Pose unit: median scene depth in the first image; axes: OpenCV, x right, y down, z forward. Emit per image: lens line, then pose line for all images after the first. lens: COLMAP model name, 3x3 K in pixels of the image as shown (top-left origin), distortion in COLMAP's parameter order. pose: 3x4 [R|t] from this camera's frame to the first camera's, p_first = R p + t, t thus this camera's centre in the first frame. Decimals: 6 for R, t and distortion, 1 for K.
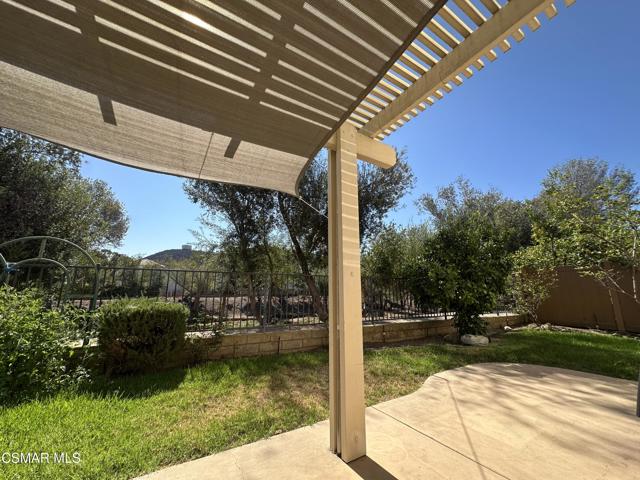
lens RADIAL K [[255.0, 0, 321.0], [0, 255.0, 241.3], [0, 0, 1]] dist [-0.005686, 0.001118]
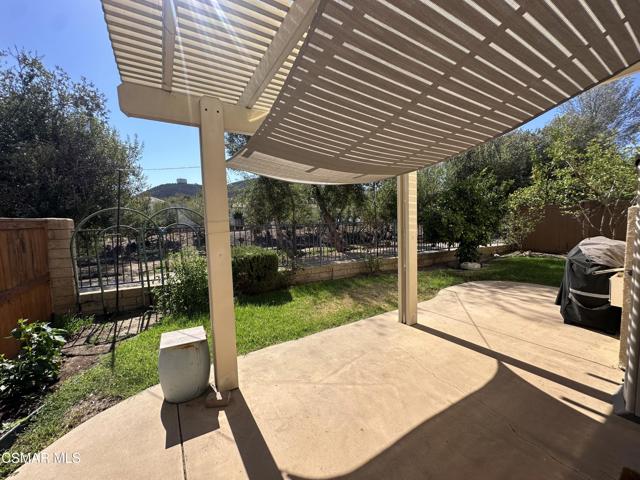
lens RADIAL K [[255.0, 0, 318.9], [0, 255.0, 241.0], [0, 0, 1]] dist [-0.005686, 0.001118]
pose [[0.999556, -0.029476, -0.004368, -0.194111], [0.029567, 0.962848, 0.268421, -0.127724], [-0.003706, -0.268431, 0.963292, -0.268970]]
